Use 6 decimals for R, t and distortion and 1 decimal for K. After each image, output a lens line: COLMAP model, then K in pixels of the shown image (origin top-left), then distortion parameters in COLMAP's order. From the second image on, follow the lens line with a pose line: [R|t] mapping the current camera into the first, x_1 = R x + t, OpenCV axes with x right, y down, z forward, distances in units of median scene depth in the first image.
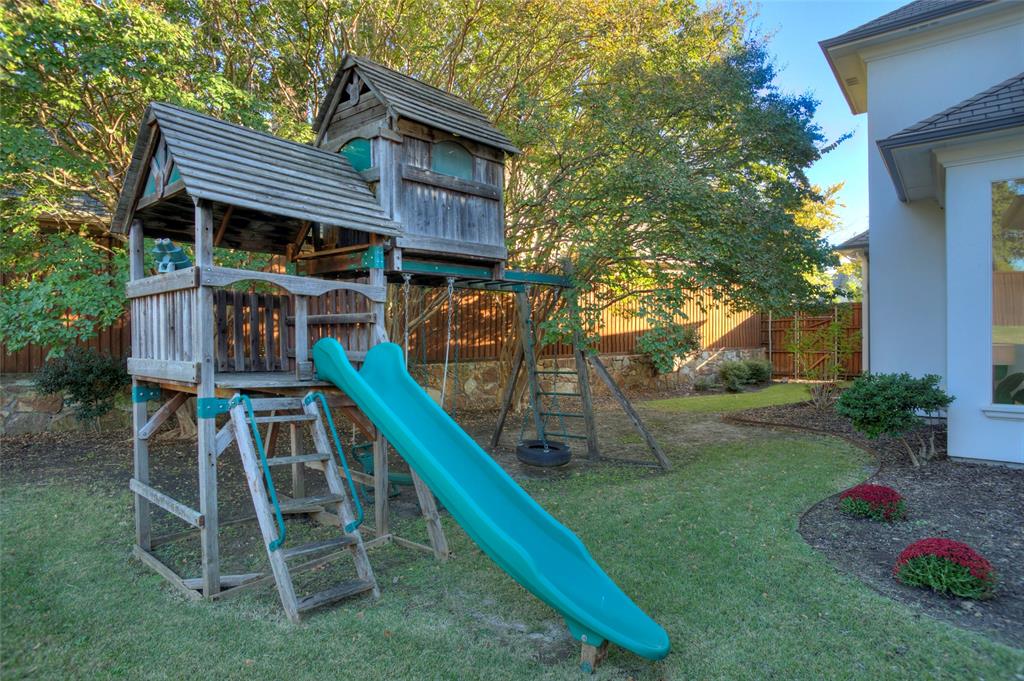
lens RADIAL K [[587.5, 0, 508.3], [0, 587.5, 335.0], [0, 0, 1]] dist [-0.077168, 0.057638]
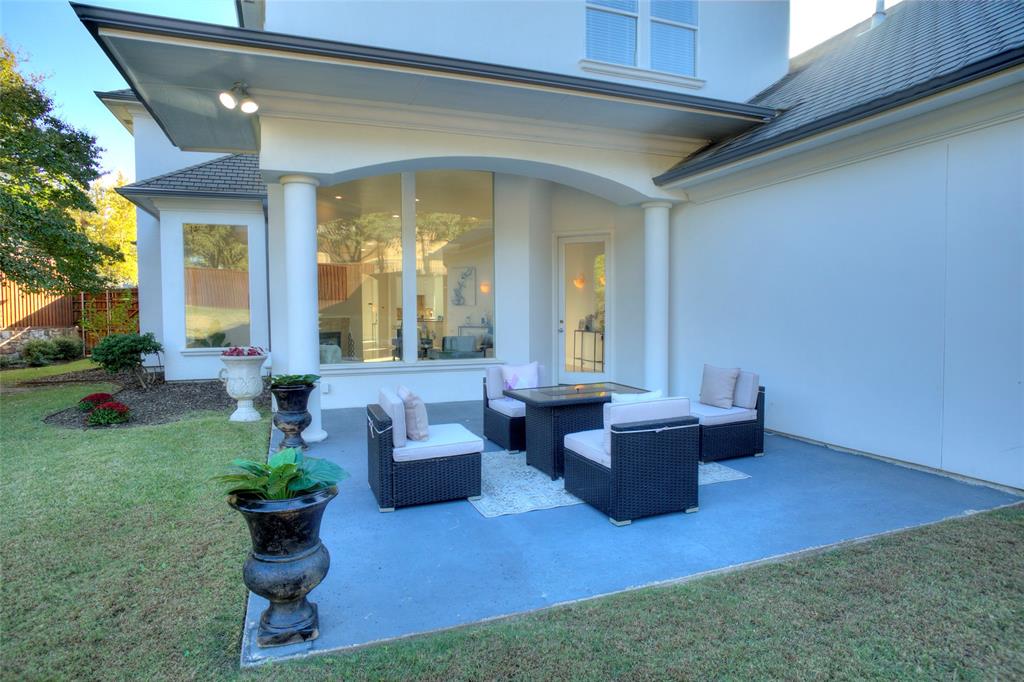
lens RADIAL K [[587.5, 0, 508.3], [0, 587.5, 335.5], [0, 0, 1]] dist [-0.077168, 0.057638]
pose [[0.523834, -0.028741, 0.851335, -0.068329], [0.004781, 0.999514, 0.030802, 0.013090], [-0.851807, -0.012065, 0.523717, -0.346636]]
